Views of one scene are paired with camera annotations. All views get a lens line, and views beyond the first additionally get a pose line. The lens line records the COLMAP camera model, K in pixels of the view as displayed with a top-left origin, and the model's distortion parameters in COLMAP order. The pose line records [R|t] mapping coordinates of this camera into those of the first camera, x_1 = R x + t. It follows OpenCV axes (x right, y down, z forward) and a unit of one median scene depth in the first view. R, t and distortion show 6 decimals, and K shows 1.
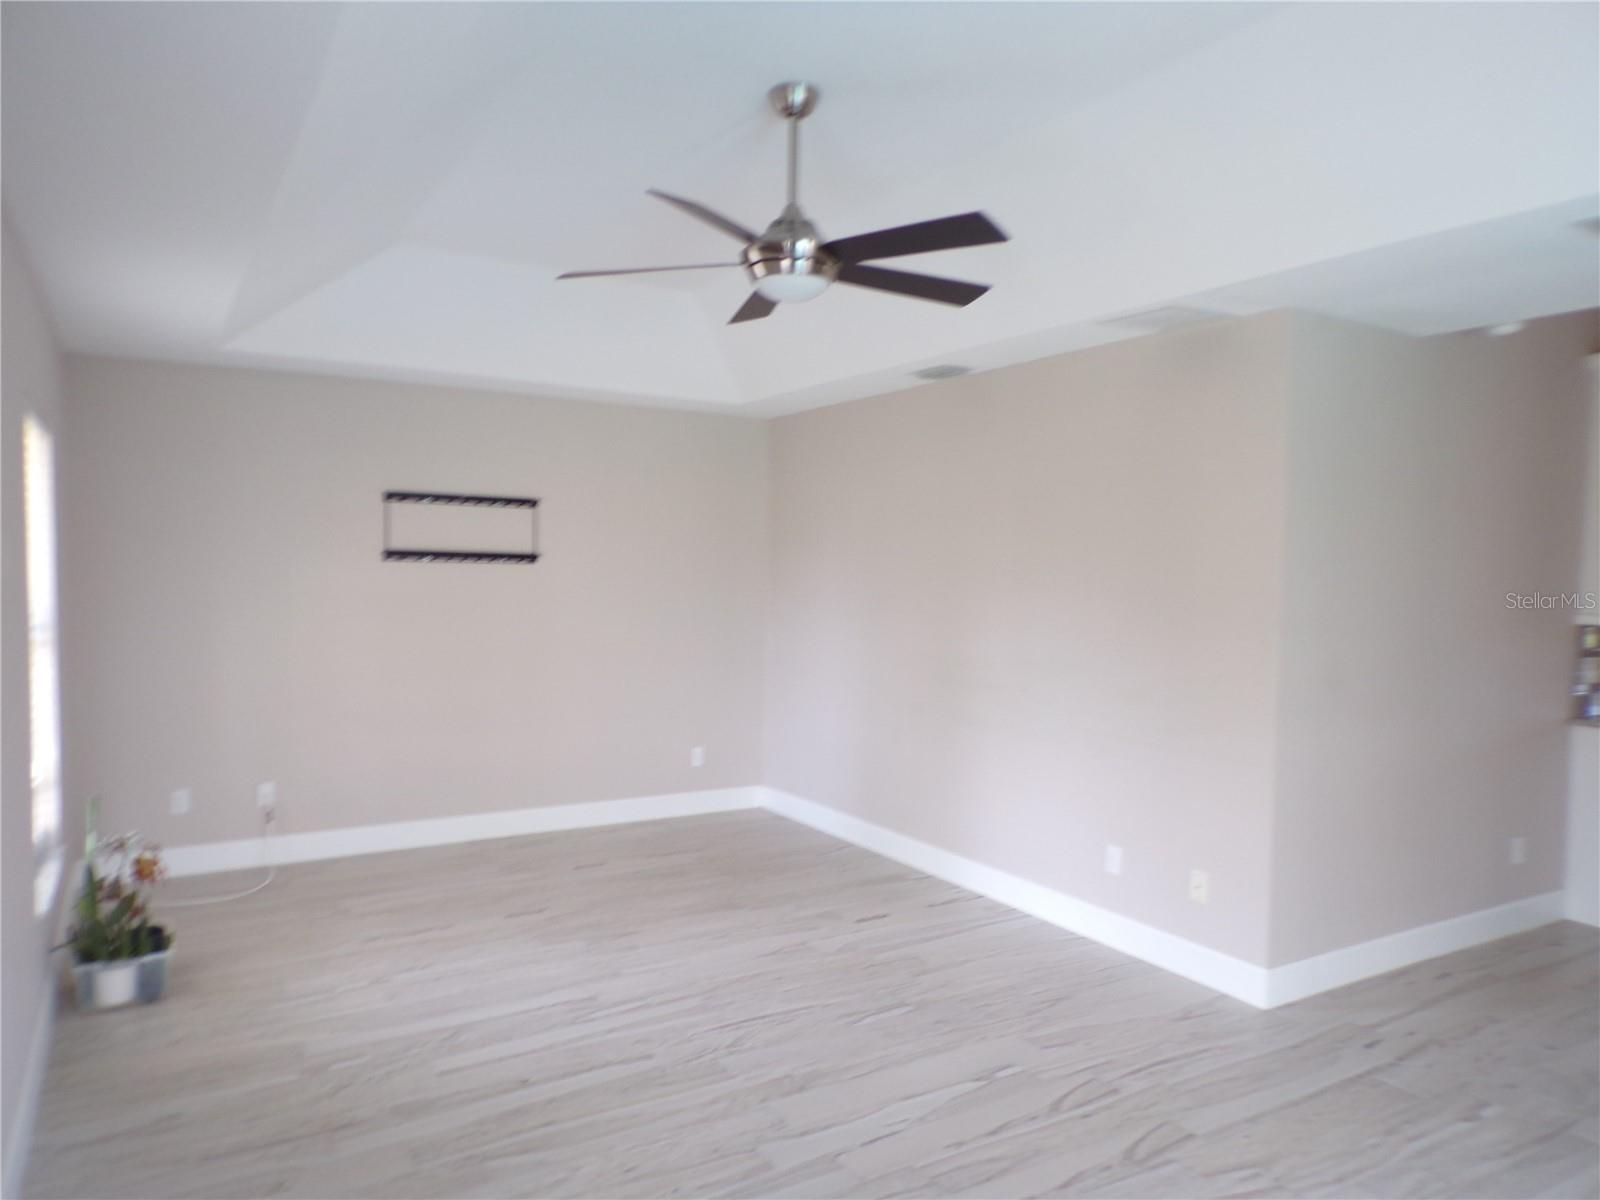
lens RADIAL K [[1102.3, 0, 806.9], [0, 1102.3, 606.9], [0, 0, 1]] dist [0.013290, -0.000132]
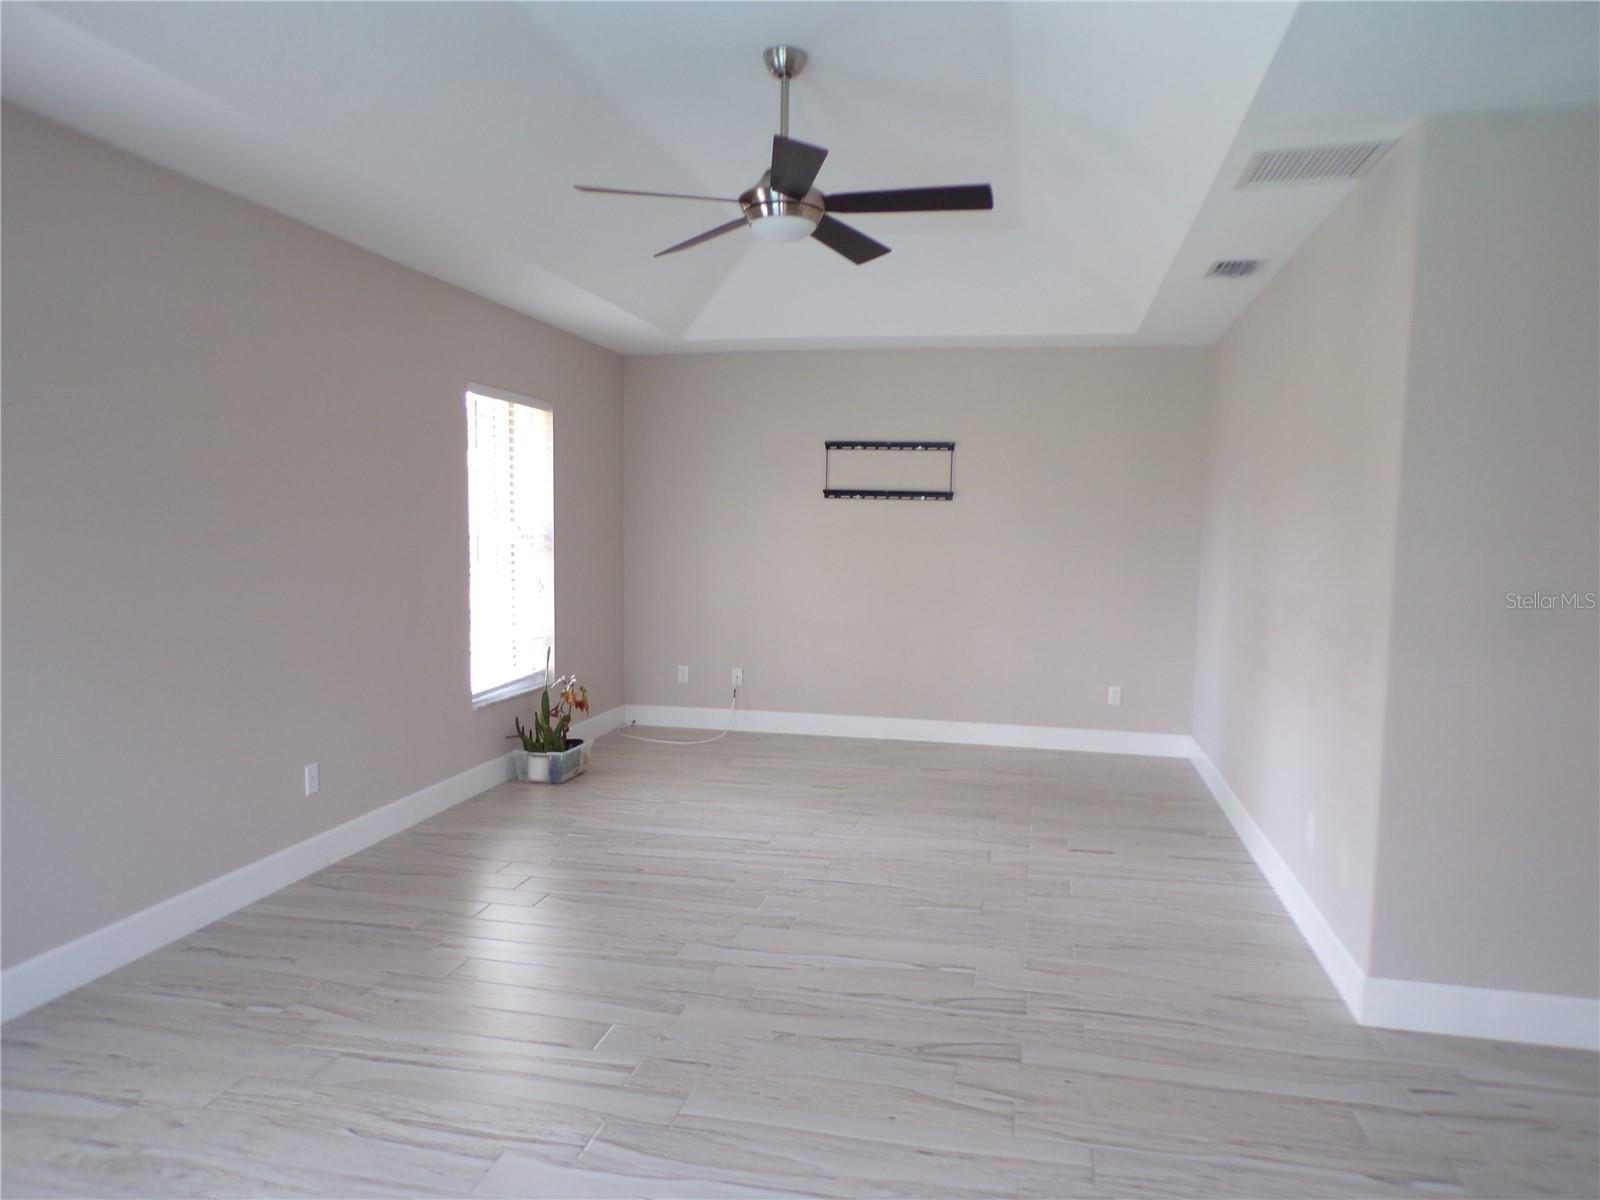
lens RADIAL K [[1102.3, 0, 806.9], [0, 1102.3, 606.9], [0, 0, 1]] dist [0.013290, -0.000132]
pose [[0.721297, 0.049744, -0.690837, 0.673862], [-0.033136, 0.998754, 0.037319, 0.049033], [0.691833, -0.004027, 0.722046, 0.156785]]
